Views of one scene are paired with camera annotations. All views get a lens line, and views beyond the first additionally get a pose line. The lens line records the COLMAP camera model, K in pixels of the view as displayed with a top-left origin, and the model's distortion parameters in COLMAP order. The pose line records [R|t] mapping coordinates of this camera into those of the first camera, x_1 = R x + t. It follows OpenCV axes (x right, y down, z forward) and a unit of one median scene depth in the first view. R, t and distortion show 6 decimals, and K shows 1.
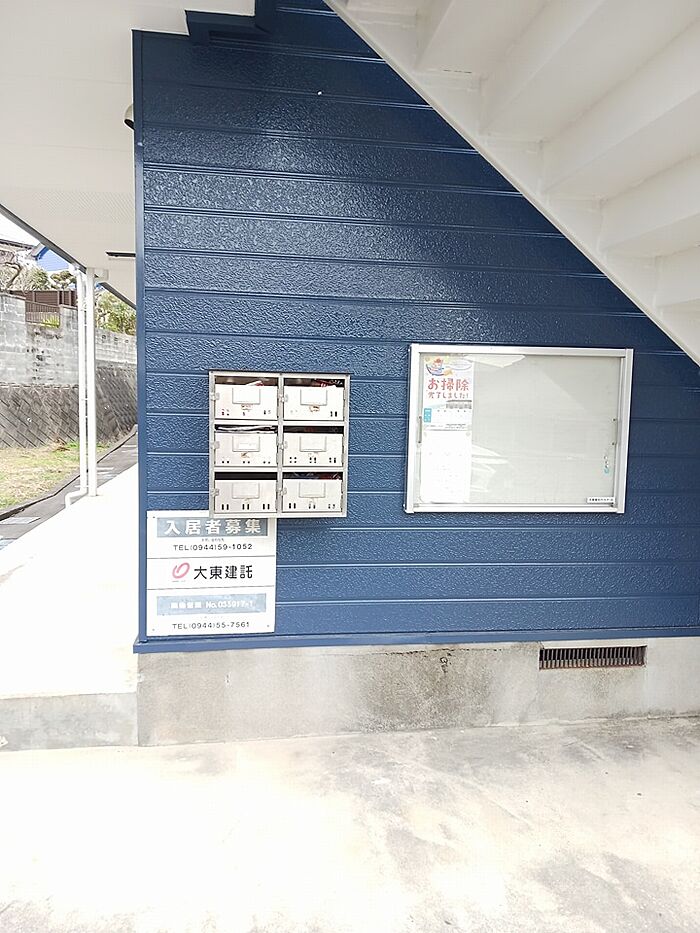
lens RADIAL K [[724.3, 0, 349.9], [0, 724.3, 464.8], [0, 0, 1]] dist [0.012117, -0.004315]
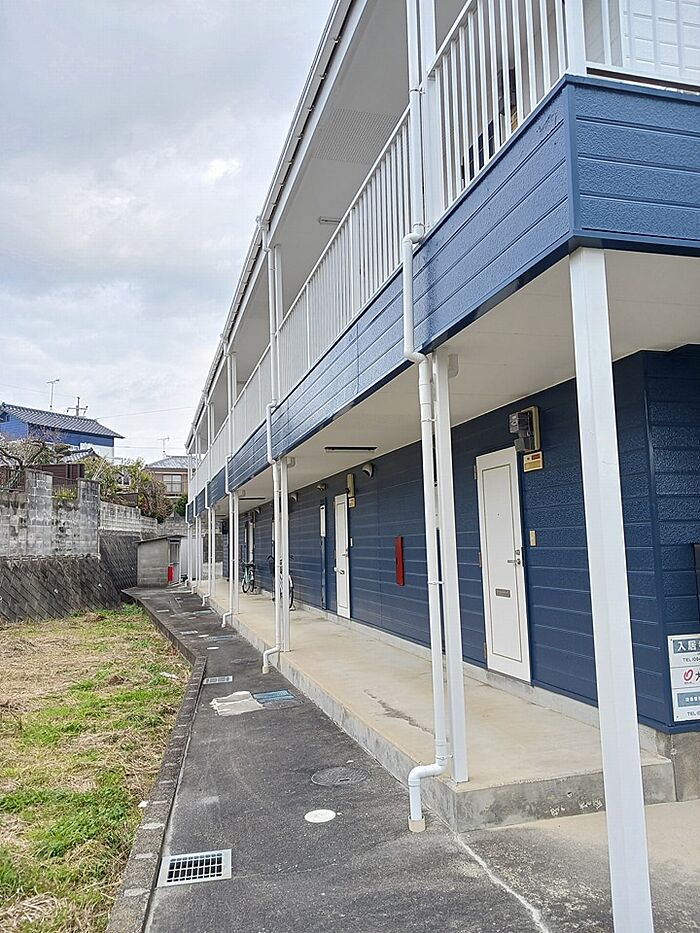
lens RADIAL K [[724.3, 0, 350.8], [0, 724.3, 468.2], [0, 0, 1]] dist [0.012117, -0.004315]
pose [[0.990409, -0.034797, 0.133711, -0.163288], [0.061228, 0.978088, -0.198983, -0.002841], [-0.123857, 0.205261, 0.970838, -0.070708]]
